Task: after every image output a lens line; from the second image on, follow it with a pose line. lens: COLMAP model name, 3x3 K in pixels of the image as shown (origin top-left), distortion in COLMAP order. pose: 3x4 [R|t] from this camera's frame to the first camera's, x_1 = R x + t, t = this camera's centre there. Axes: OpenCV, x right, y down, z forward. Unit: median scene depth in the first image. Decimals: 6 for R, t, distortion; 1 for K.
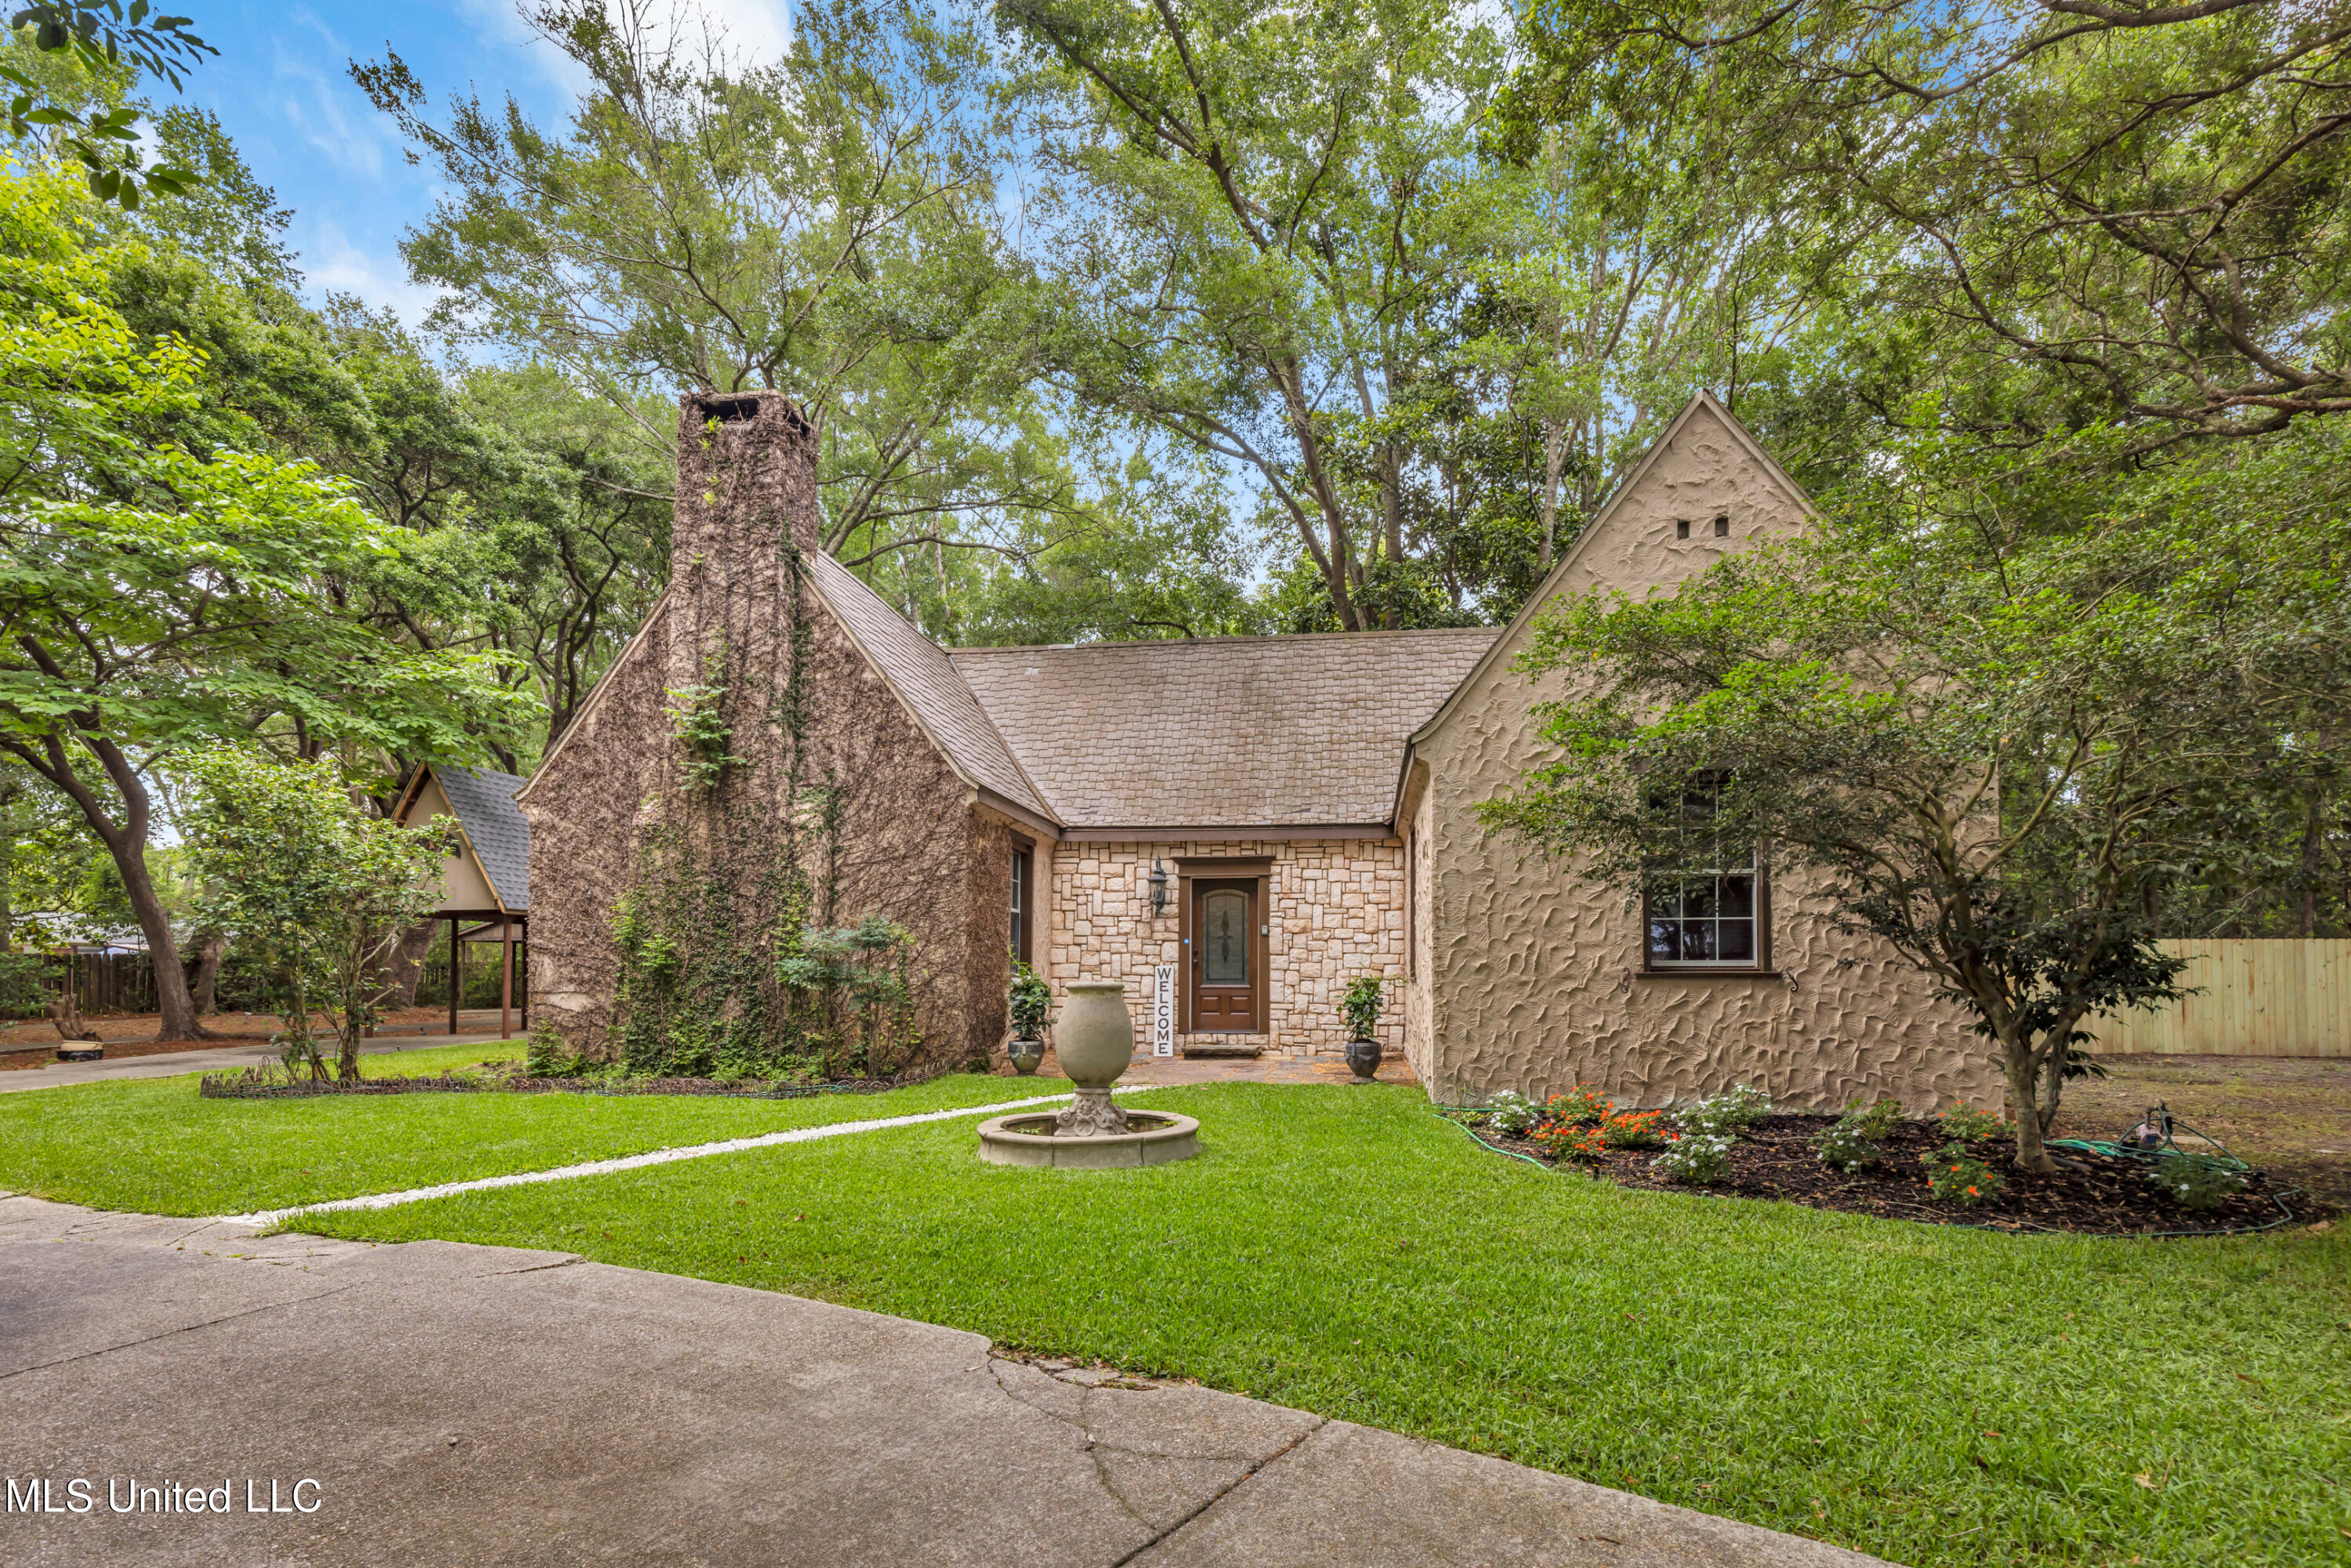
lens RADIAL K [[1152.3, 0, 1226.6], [0, 1152.3, 952.3], [0, 0, 1]] dist [-0.000718, -0.000261]
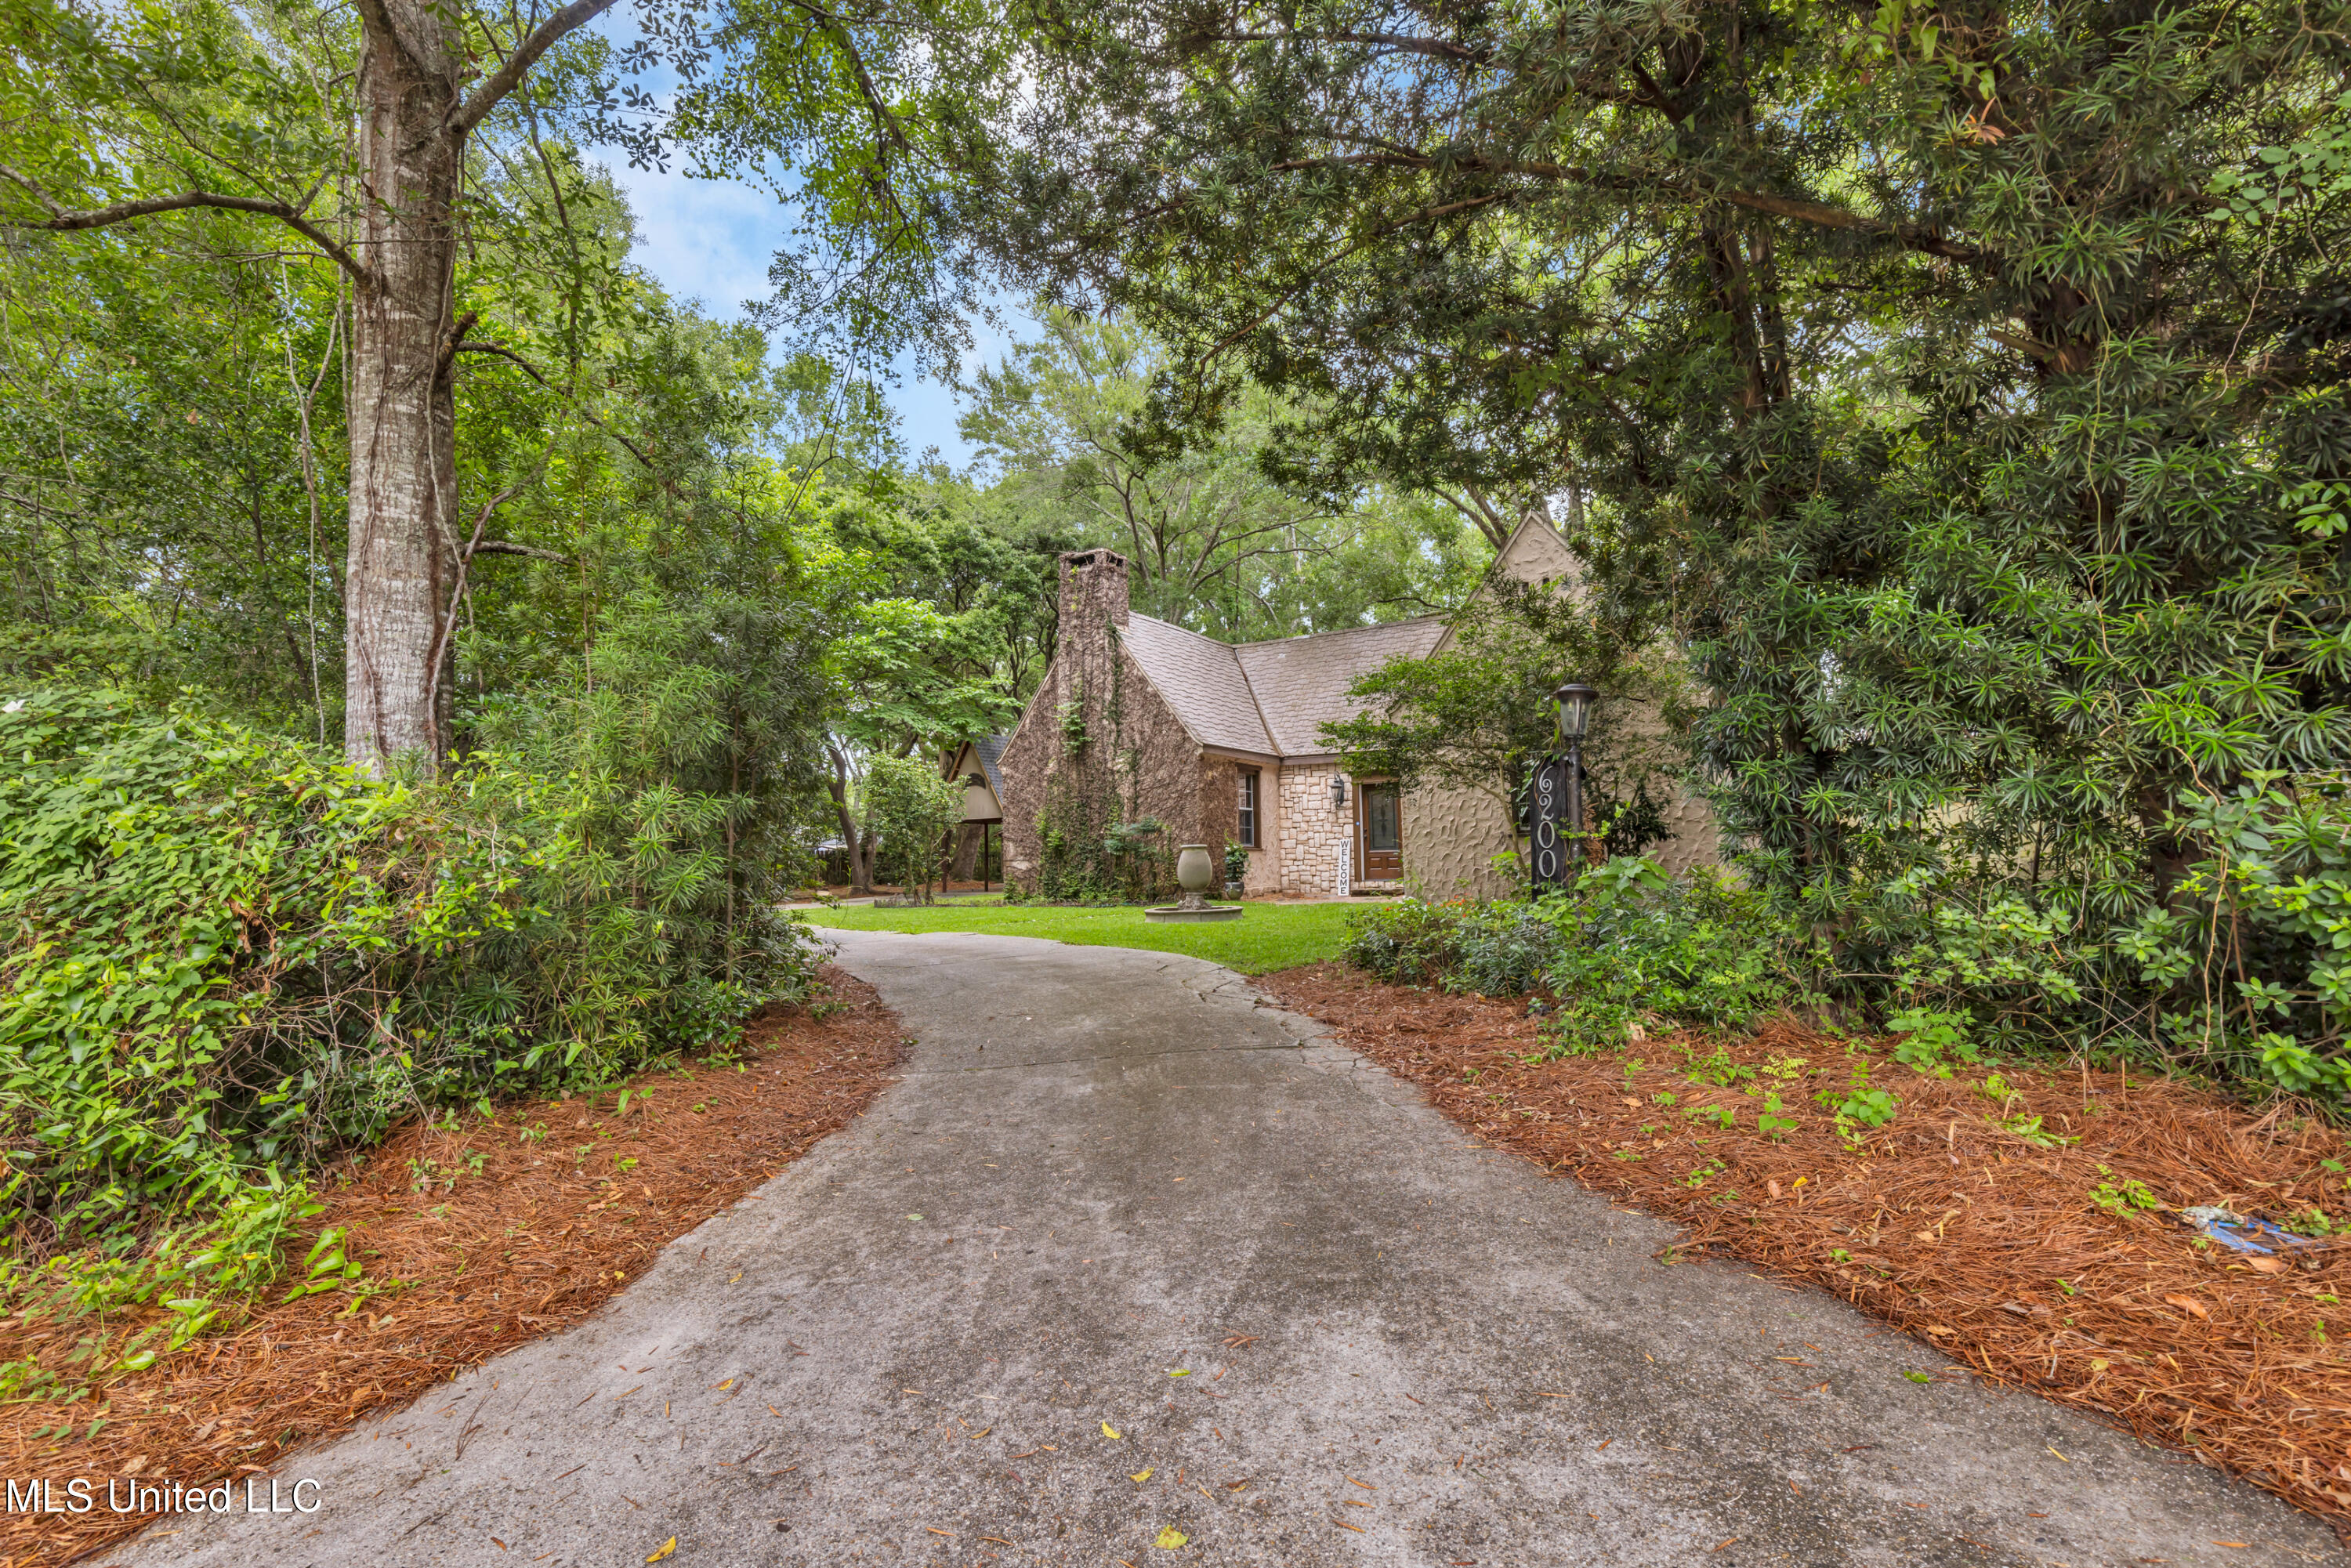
lens RADIAL K [[1081.8, 0, 1221.0], [0, 1081.8, 787.5], [0, 0, 1]] dist [-0.000796, -0.000071]
pose [[0.918356, -0.046315, -0.393036, 0.388550], [0.028181, 0.998260, -0.051788, 0.013090], [0.394751, 0.036484, 0.918064, -0.461518]]
